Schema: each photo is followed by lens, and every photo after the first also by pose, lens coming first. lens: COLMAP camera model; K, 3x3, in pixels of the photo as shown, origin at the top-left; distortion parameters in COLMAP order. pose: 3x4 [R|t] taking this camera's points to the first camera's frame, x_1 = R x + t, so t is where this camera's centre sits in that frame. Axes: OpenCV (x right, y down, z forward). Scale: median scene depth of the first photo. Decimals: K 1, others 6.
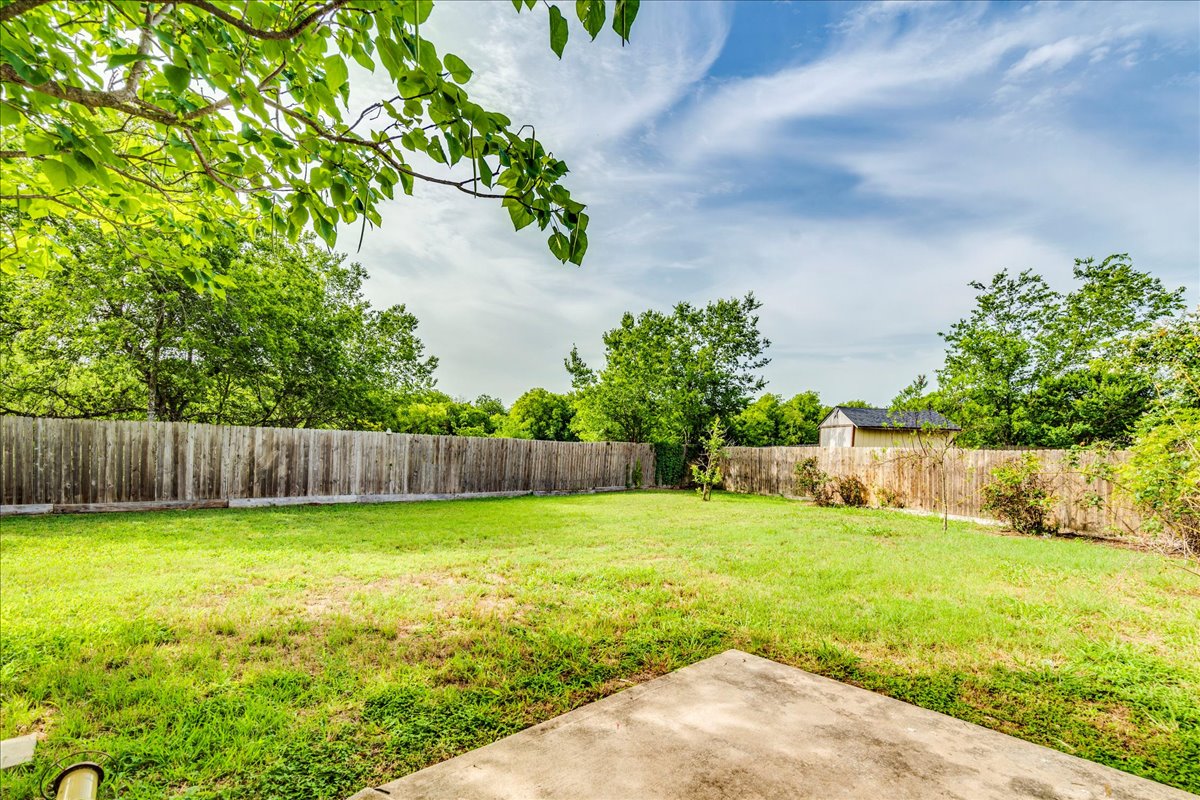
lens RADIAL K [[547.3, 0, 625.1], [0, 547.3, 442.7], [0, 0, 1]] dist [-0.001499, -0.000008]
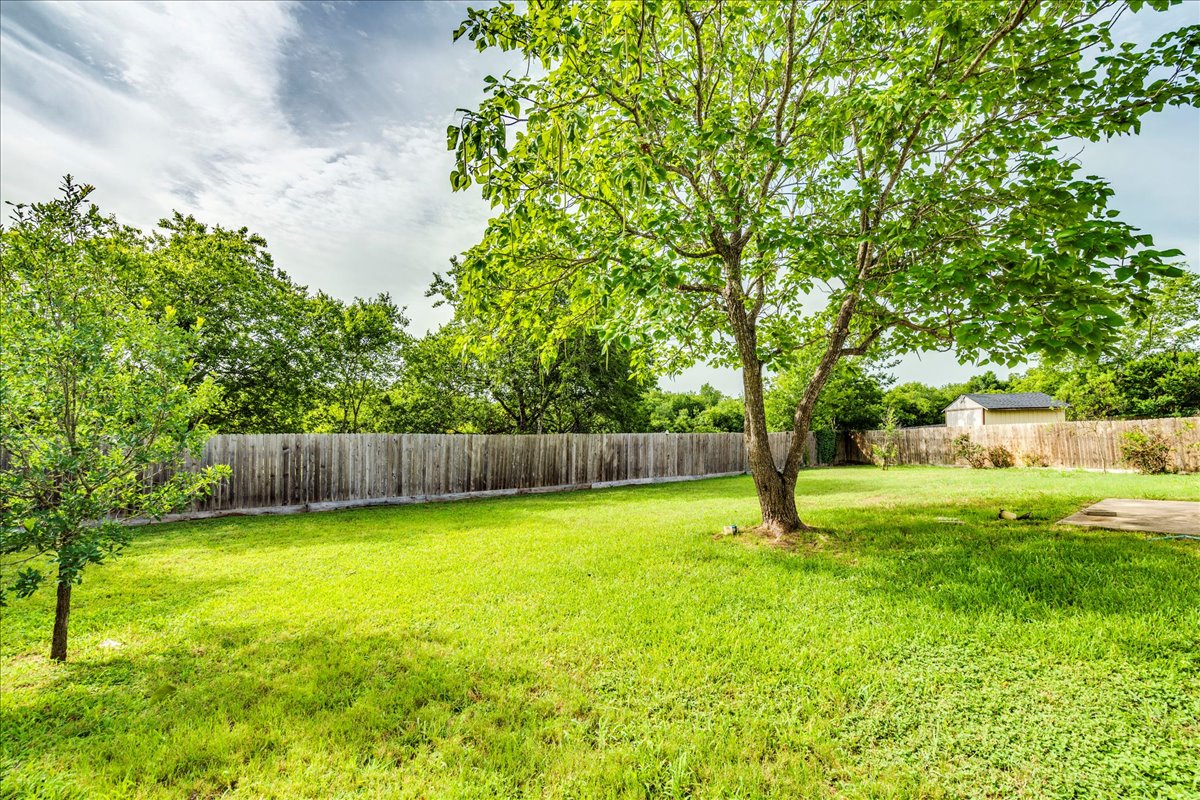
lens RADIAL K [[534.7, 0, 626.5], [0, 534.7, 401.3], [0, 0, 1]] dist [0.000829, 0.000210]
pose [[0.996905, -0.059978, -0.050830, -0.430698], [0.056600, 0.996247, -0.065485, -0.014857], [0.054566, 0.062405, 0.996558, -0.375747]]
